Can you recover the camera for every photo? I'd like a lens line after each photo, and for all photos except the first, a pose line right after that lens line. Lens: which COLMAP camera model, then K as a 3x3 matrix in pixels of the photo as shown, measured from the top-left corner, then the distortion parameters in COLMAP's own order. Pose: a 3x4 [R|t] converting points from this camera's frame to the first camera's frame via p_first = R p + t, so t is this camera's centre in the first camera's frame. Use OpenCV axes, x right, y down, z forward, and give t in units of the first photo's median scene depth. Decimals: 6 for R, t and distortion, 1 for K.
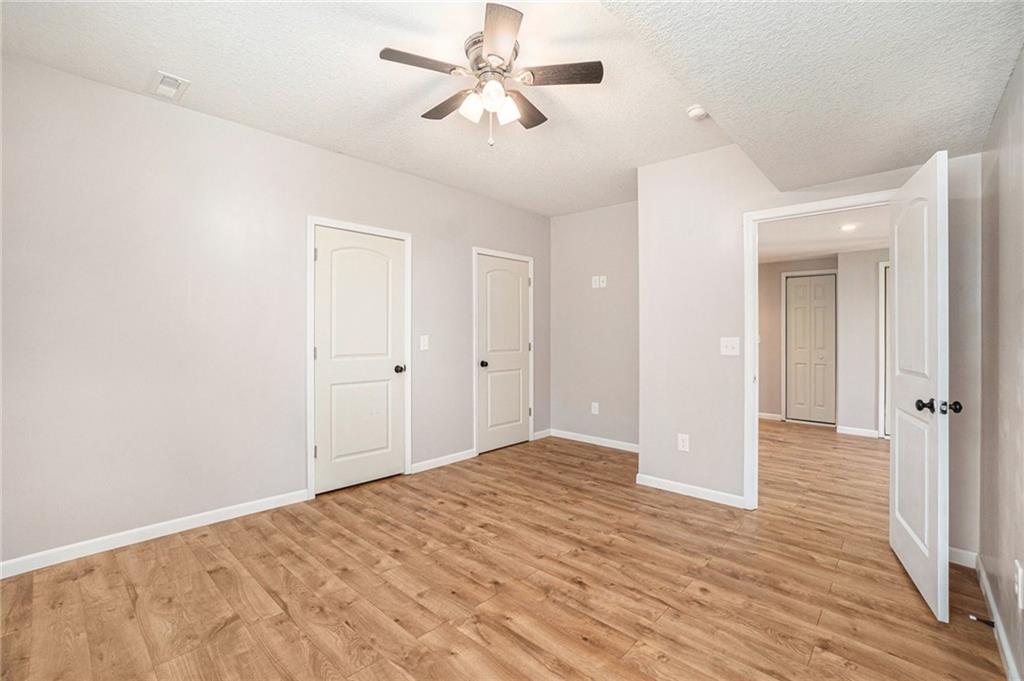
lens RADIAL K [[457.9, 0, 503.6], [0, 457.9, 332.5], [0, 0, 1]] dist [-0.058754, 0.024169]
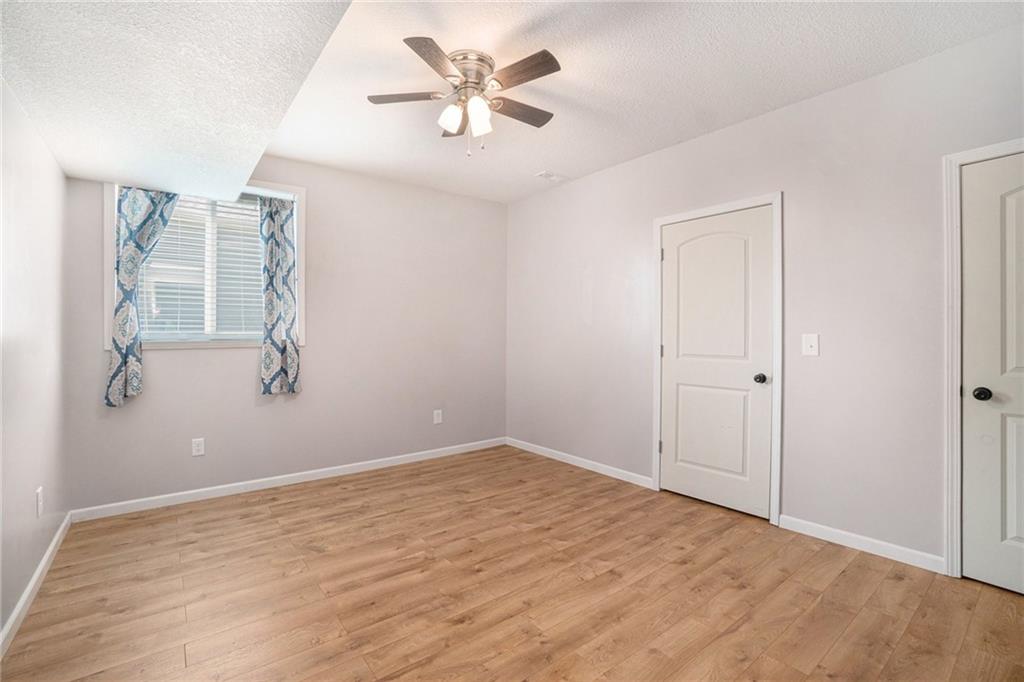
lens RADIAL K [[457.9, 0, 503.6], [0, 457.9, 333.0], [0, 0, 1]] dist [-0.058754, 0.024169]
pose [[-0.172920, -0.010019, -0.984885, 0.781985], [0.012125, 0.999851, -0.012300, 0.012320], [0.984861, -0.014069, -0.172773, 0.960870]]
